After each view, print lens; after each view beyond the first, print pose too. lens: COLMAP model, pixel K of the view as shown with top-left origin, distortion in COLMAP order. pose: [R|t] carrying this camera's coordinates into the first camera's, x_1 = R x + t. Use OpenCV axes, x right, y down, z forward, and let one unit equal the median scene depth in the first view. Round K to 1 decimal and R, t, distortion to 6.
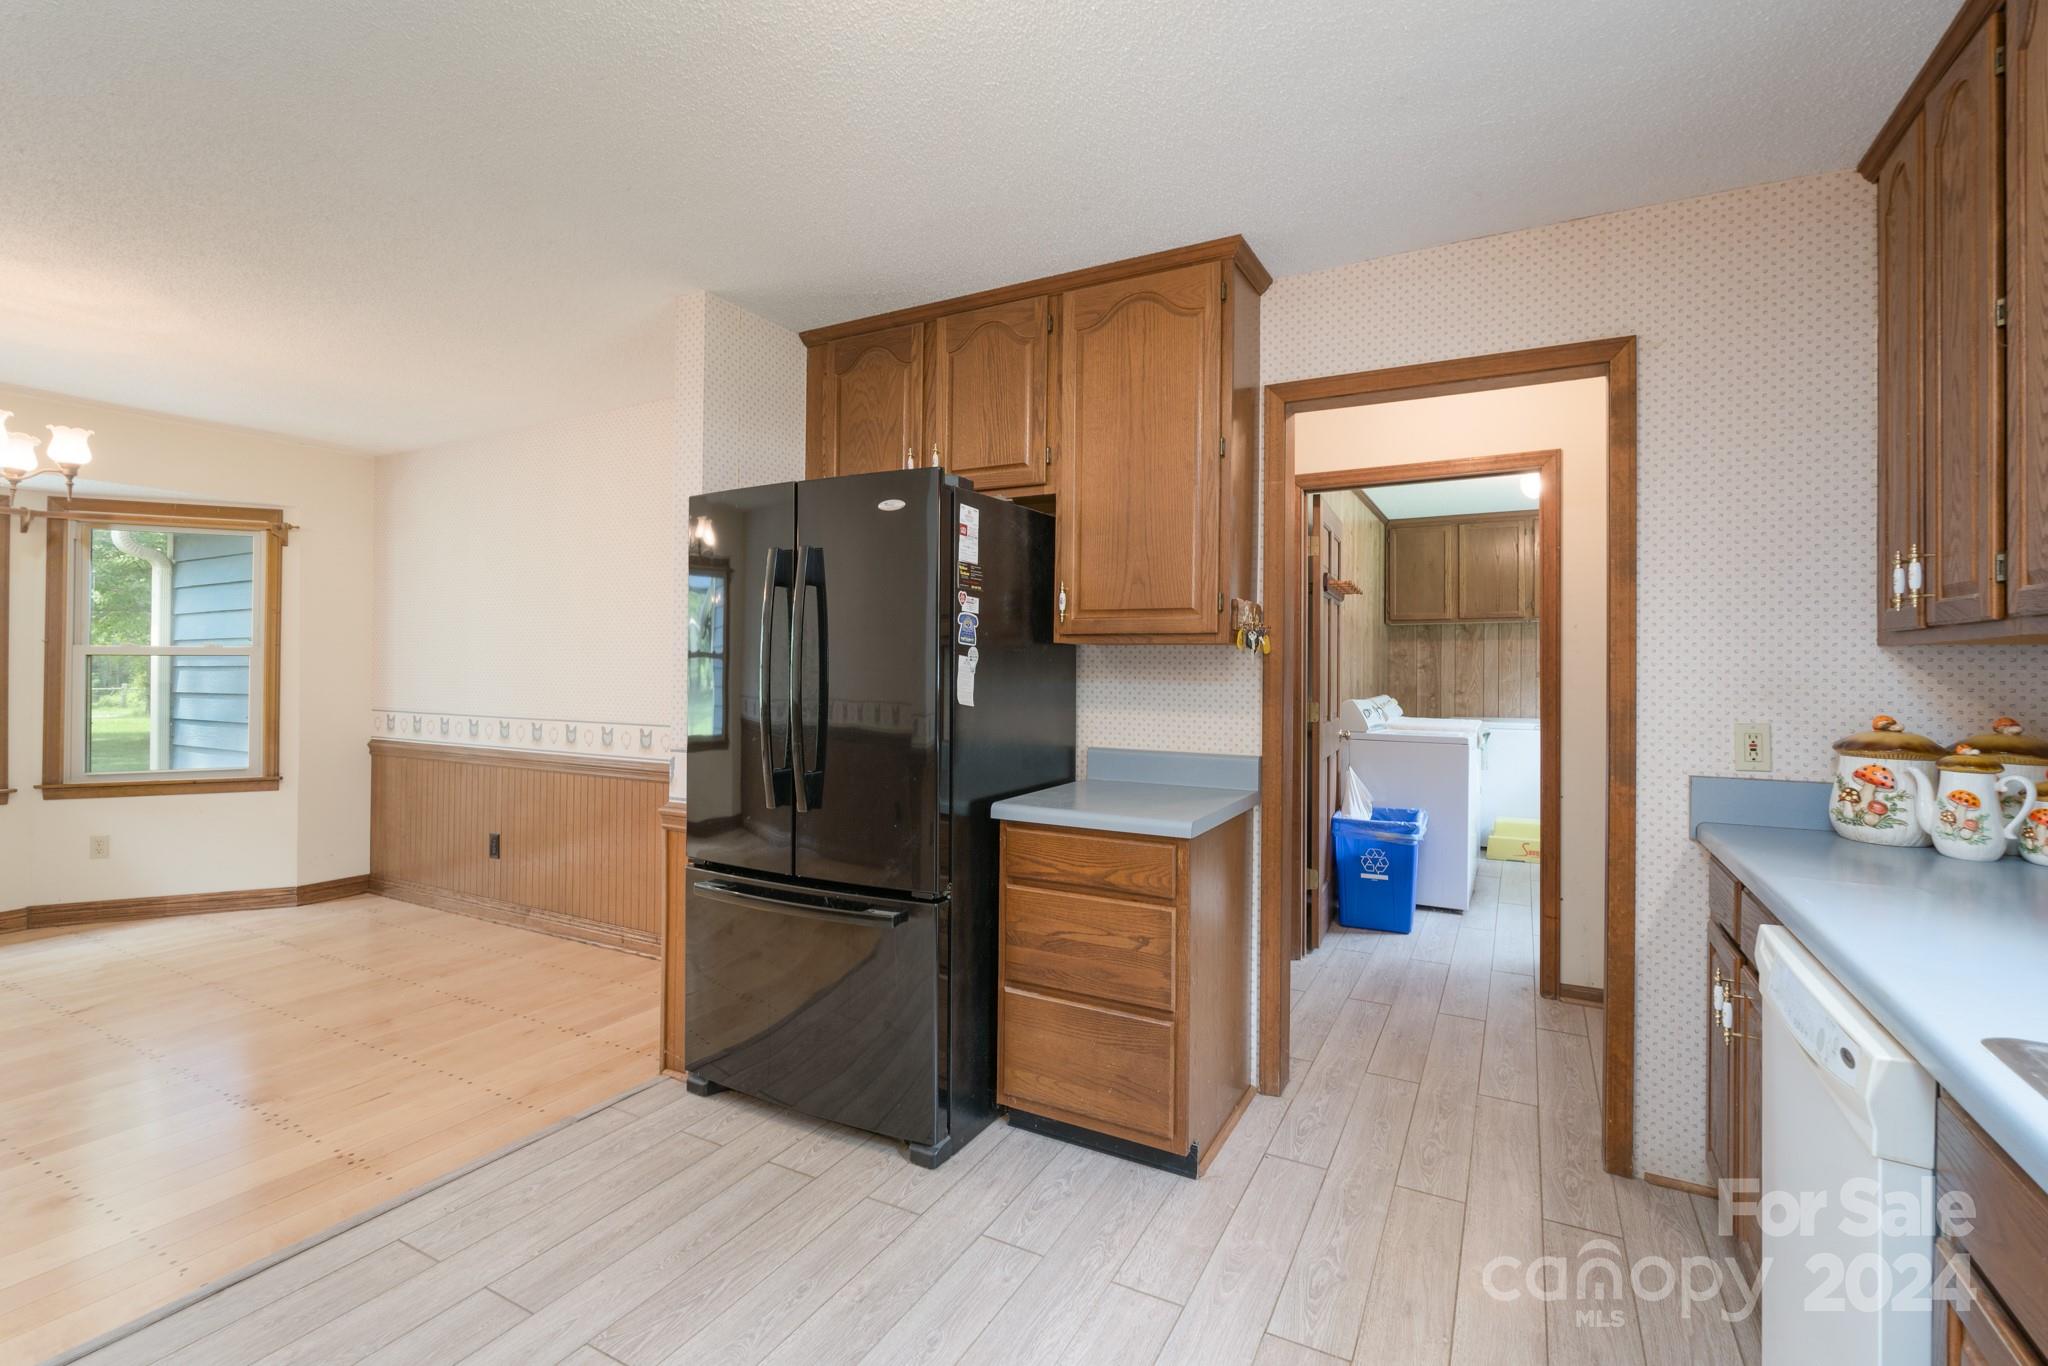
lens RADIAL K [[933.4, 0, 1031.5], [0, 933.4, 664.0], [0, 0, 1]] dist [-0.002279, -0.000847]
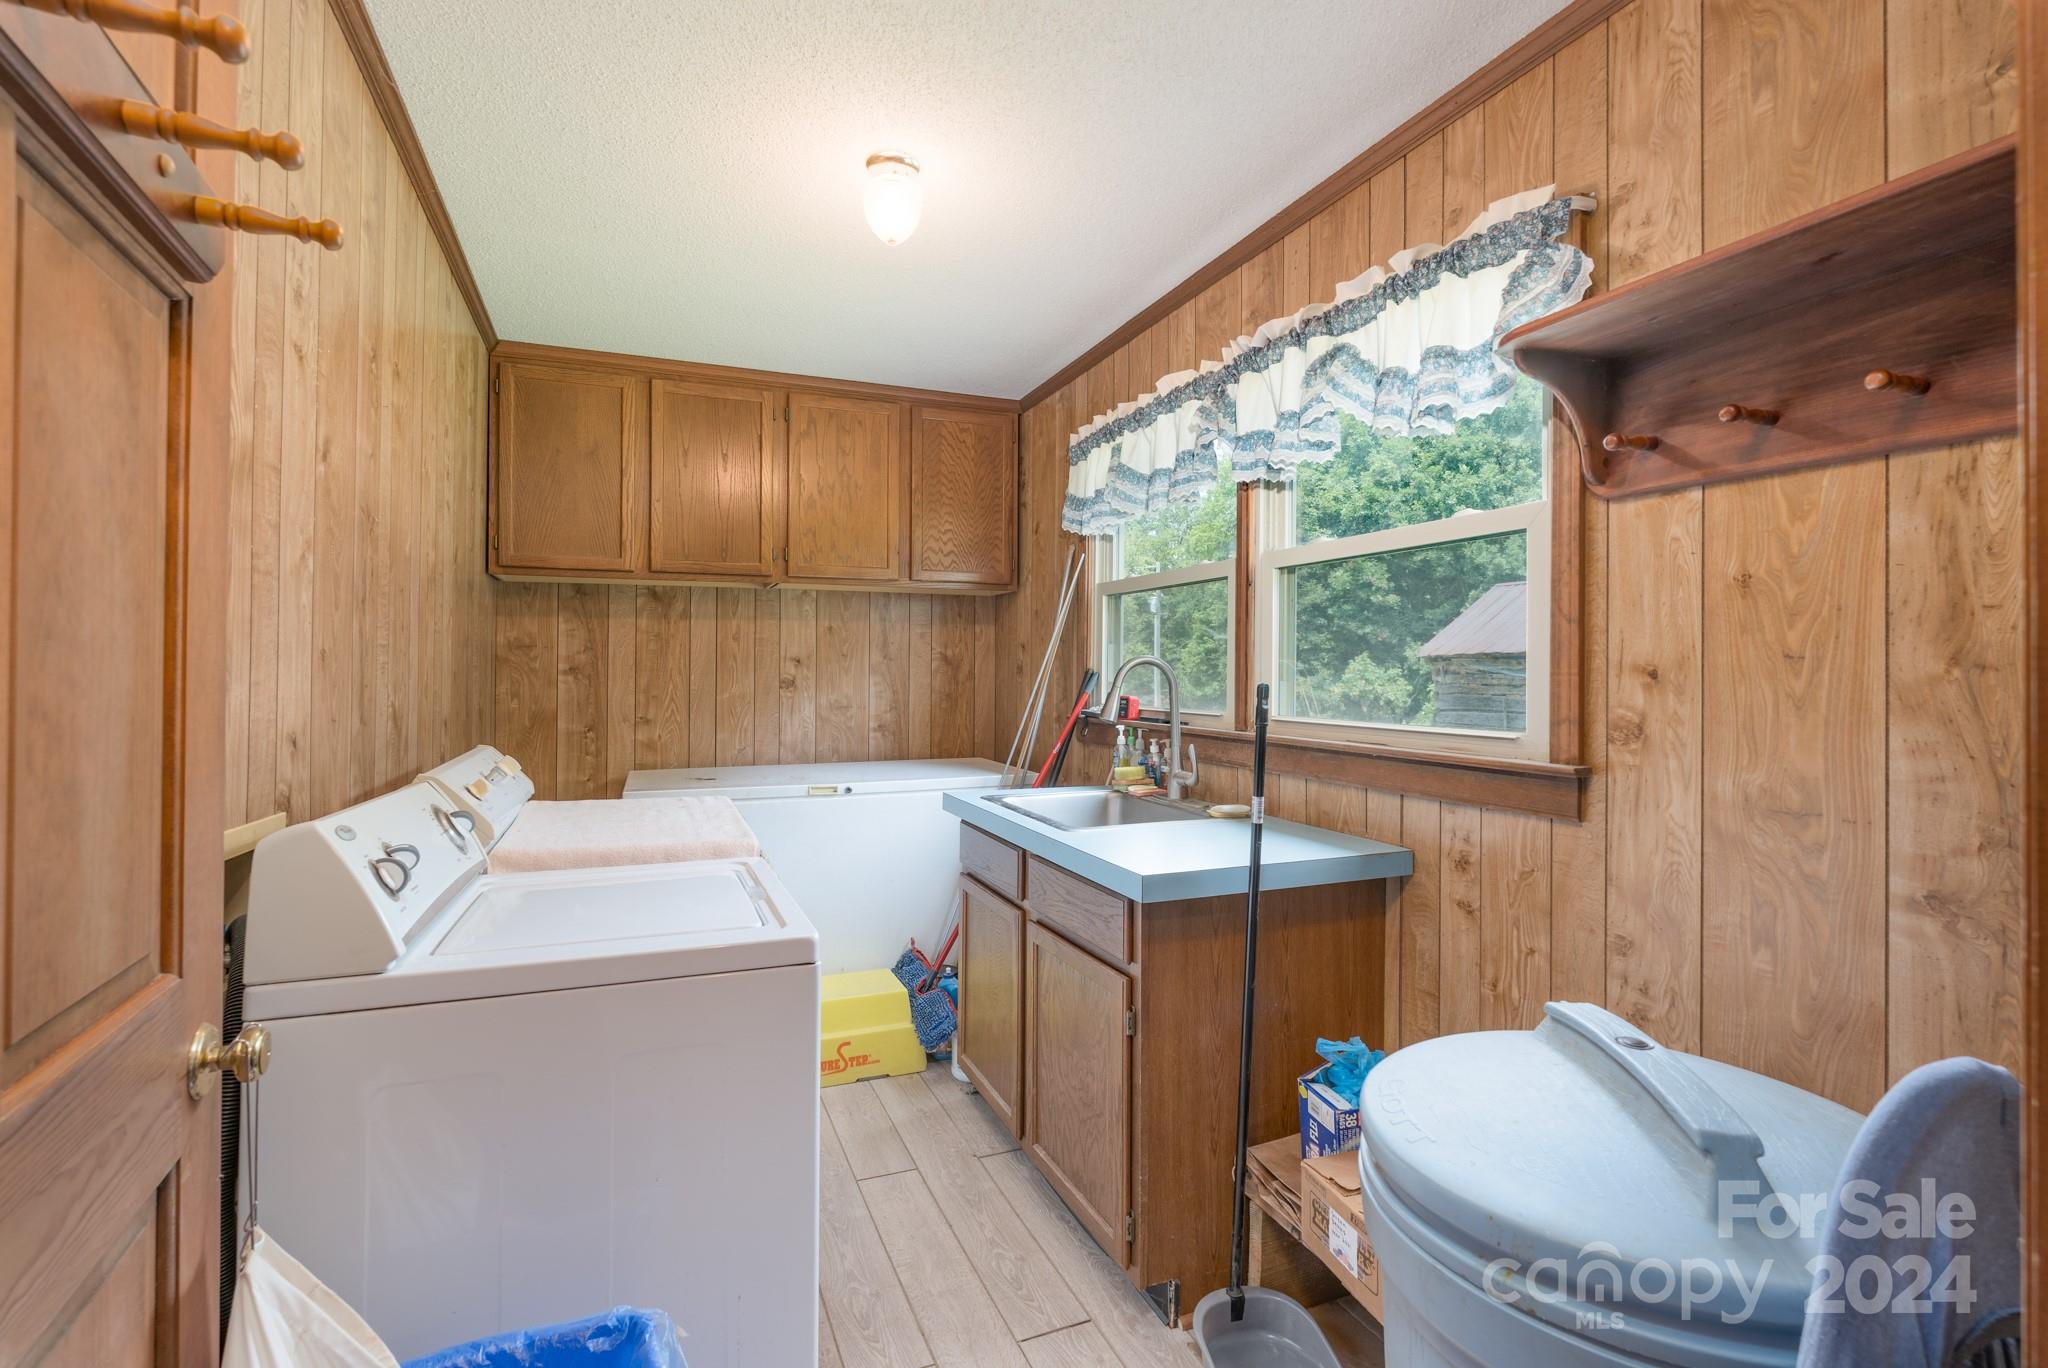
lens RADIAL K [[933.4, 0, 1031.5], [0, 933.4, 665.0], [0, 0, 1]] dist [-0.002279, -0.000847]
pose [[0.628640, 0.006712, 0.777667, 0.198708], [0.000258, 0.999961, -0.008838, 0.004771], [-0.777696, 0.005757, 0.628614, 0.522947]]
